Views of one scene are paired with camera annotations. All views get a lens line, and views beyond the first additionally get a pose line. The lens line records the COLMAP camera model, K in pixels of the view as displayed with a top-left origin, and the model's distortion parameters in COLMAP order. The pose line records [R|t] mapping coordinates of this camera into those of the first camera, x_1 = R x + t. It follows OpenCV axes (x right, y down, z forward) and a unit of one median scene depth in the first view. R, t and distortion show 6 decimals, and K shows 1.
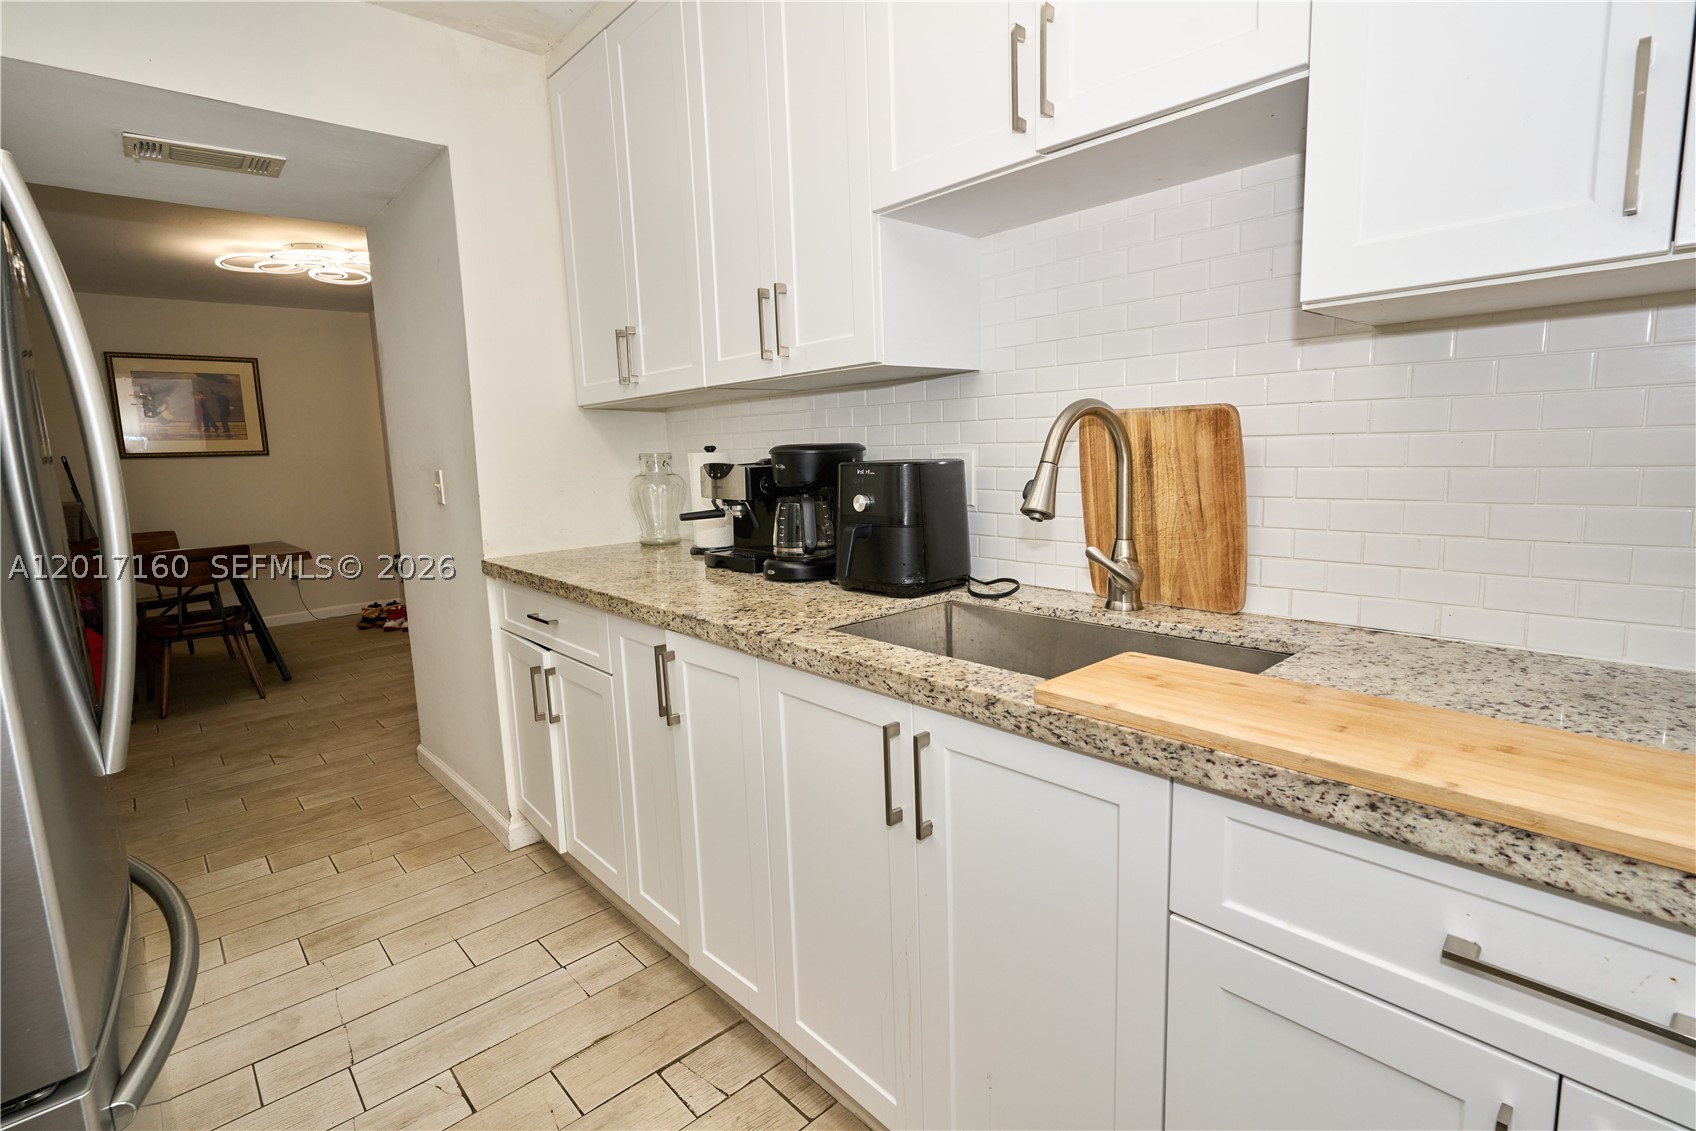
lens RADIAL K [[813.6, 0, 862.7], [0, 813.6, 549.3], [0, 0, 1]] dist [-0.009183, 0.004509]
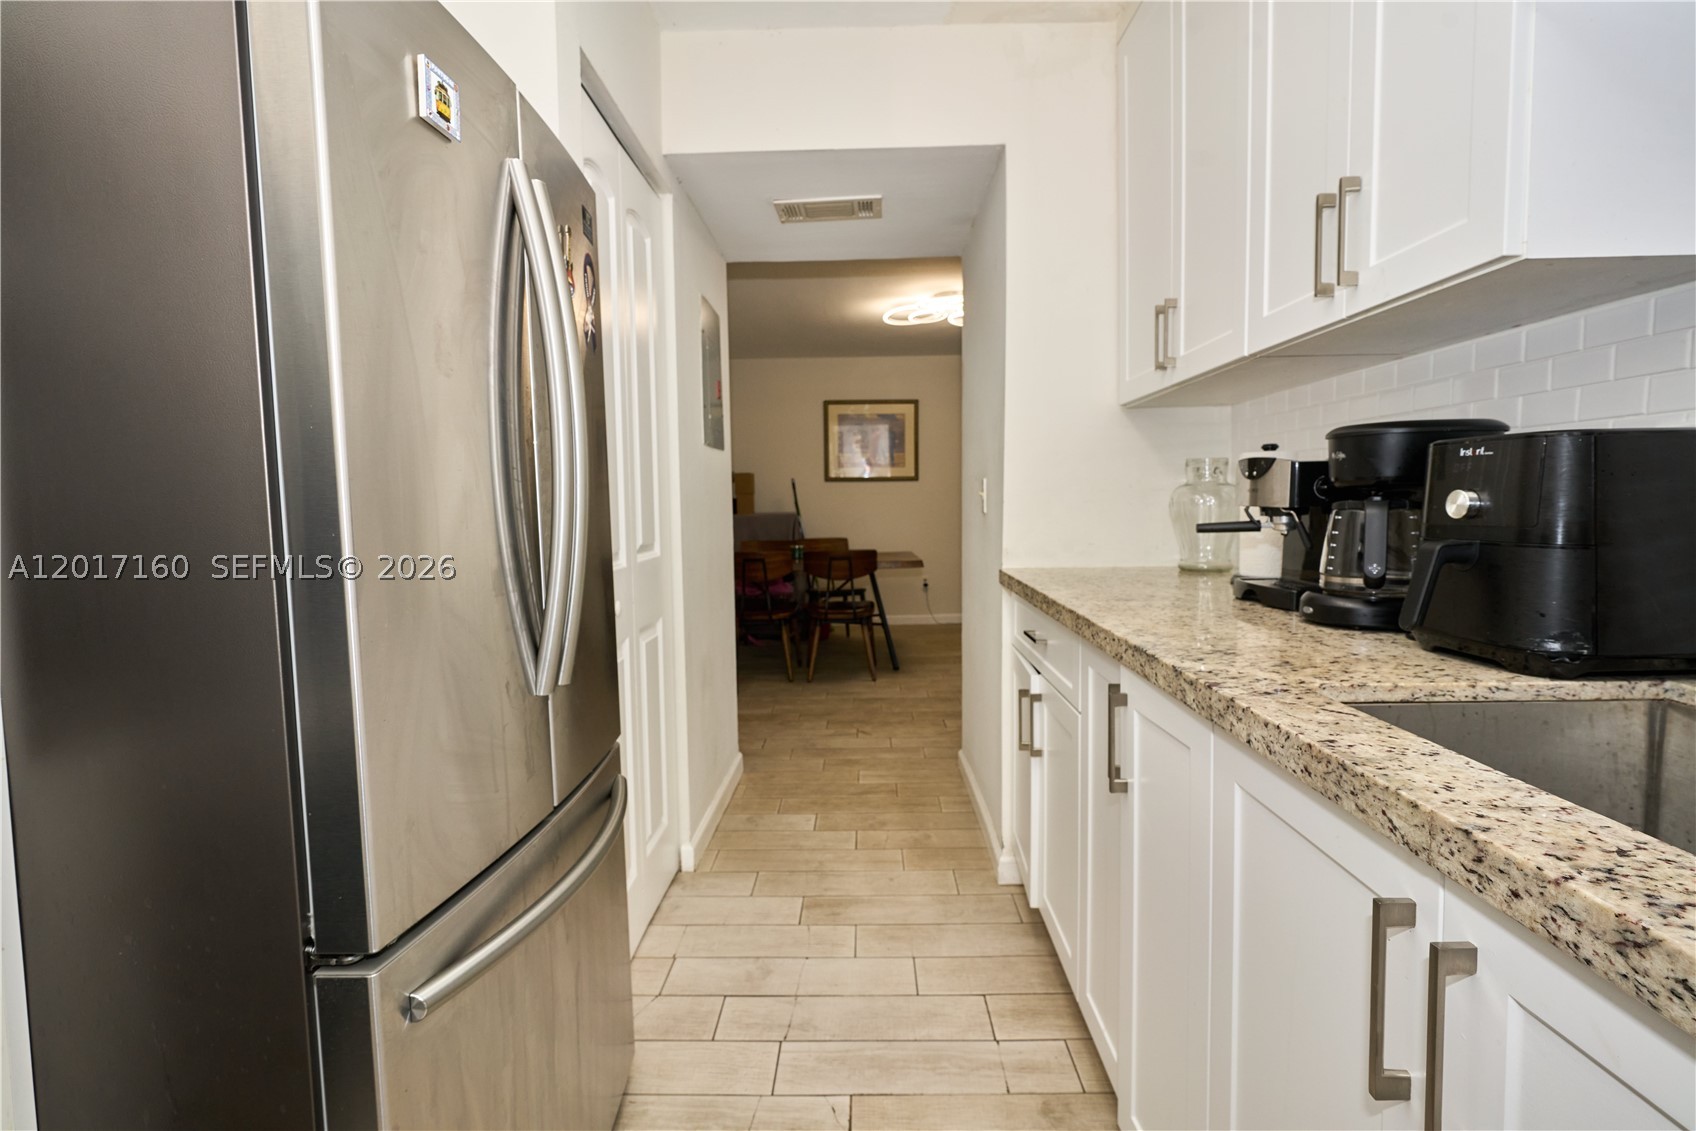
lens RADIAL K [[813.6, 0, 845.4], [0, 813.6, 554.3], [0, 0, 1]] dist [-0.009183, 0.004509]
pose [[0.717788, 0.067959, -0.692937, 0.071753], [-0.098386, 0.995139, -0.004317, 0.021228], [0.689276, 0.071274, 0.720985, 0.222958]]
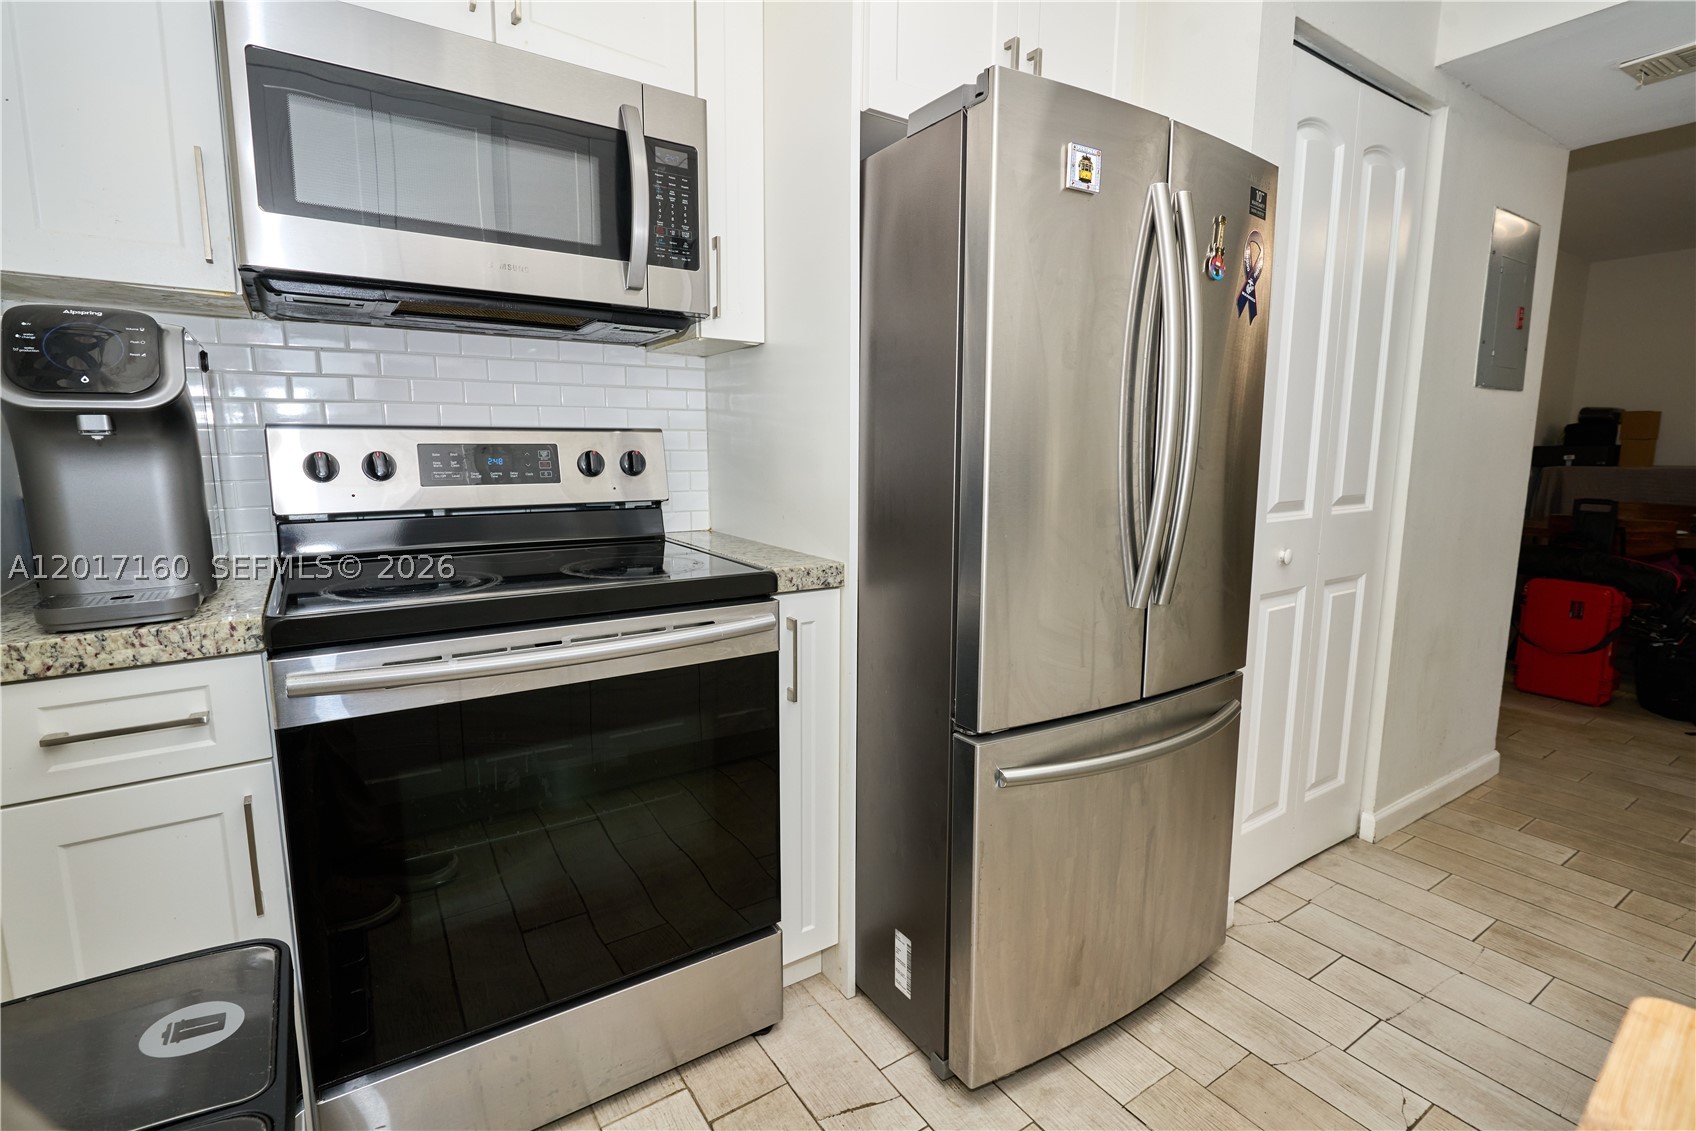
lens RADIAL K [[813.6, 0, 842.4], [0, 813.6, 549.7], [0, 0, 1]] dist [-0.009183, 0.004509]
pose [[-0.151390, 0.169445, -0.973843, 0.266588], [-0.133245, 0.972708, 0.189961, -0.014988], [0.979452, 0.158518, -0.124680, 0.312693]]
